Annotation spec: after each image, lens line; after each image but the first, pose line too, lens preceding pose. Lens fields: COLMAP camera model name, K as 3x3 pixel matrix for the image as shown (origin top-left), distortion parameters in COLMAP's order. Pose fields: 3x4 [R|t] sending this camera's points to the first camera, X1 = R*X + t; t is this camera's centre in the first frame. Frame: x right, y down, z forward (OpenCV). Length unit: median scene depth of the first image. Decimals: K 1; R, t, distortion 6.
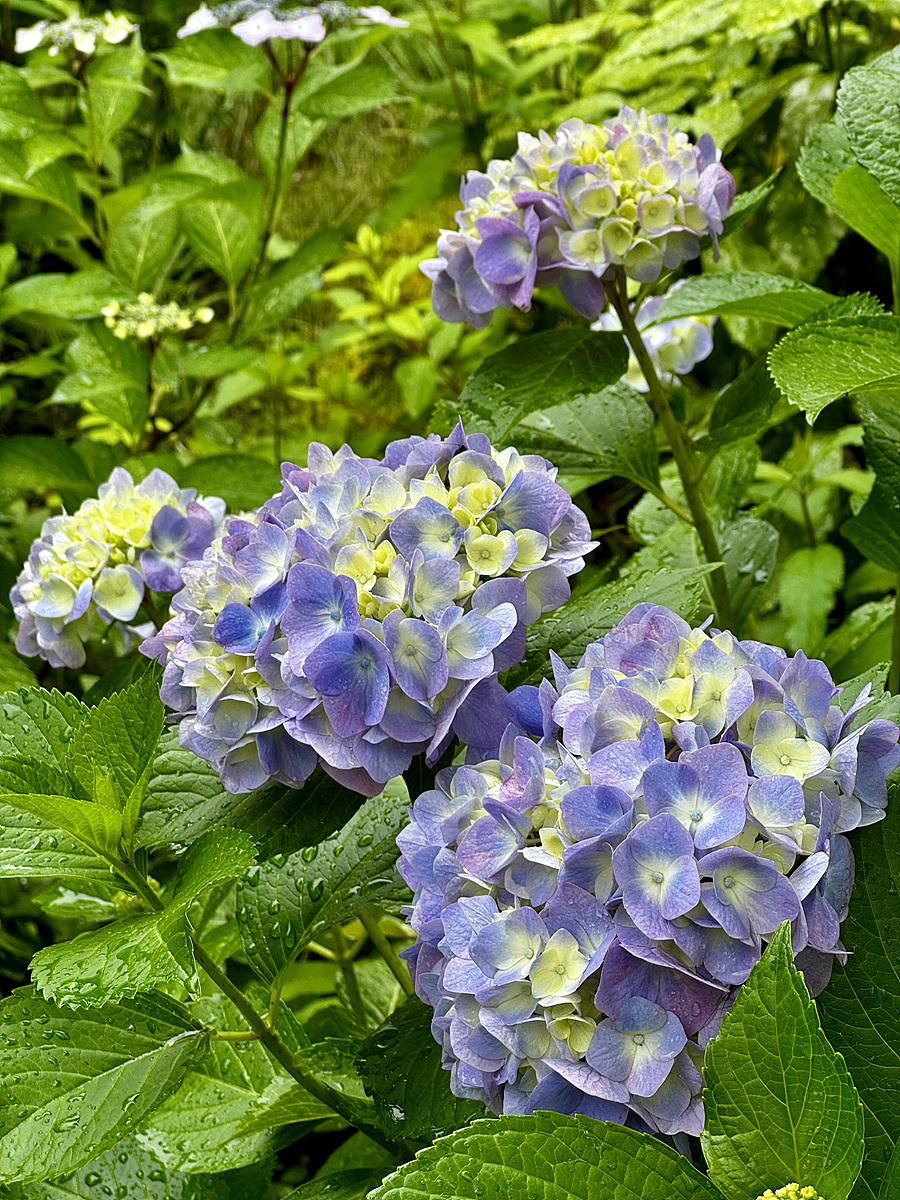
lens RADIAL K [[2664.6, 0, 450.0], [0, 2664.6, 600.0], [0, 0, 1]] dist [-0.031973, 2.740085]
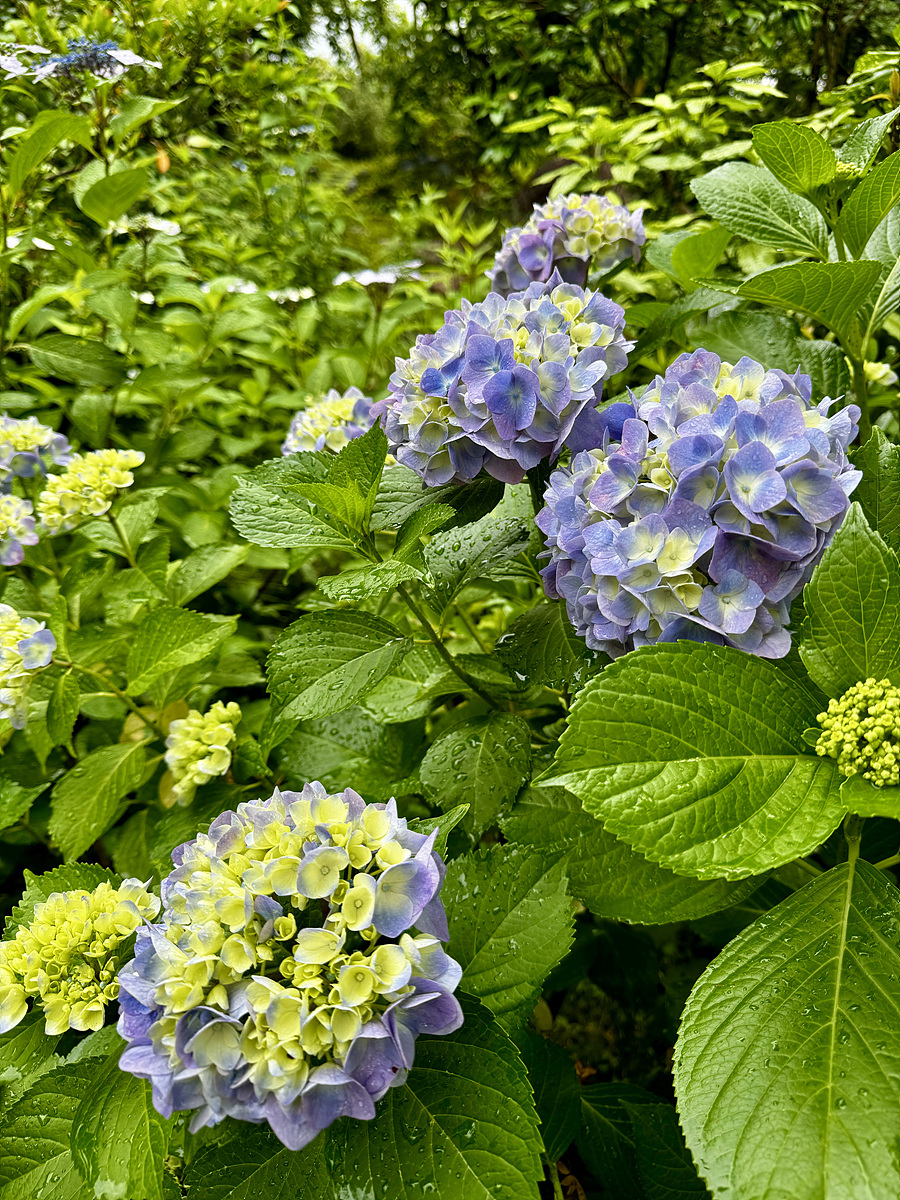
lens RADIAL K [[843.1, 0, 450.0], [0, 843.1, 600.0], [0, 0, 1]] dist [0.120393, -0.153778]
pose [[0.998089, -0.023132, 0.057300, -0.102937], [0.021912, 0.999522, 0.021822, 0.134111], [-0.057777, -0.020525, 0.998118, 0.463416]]
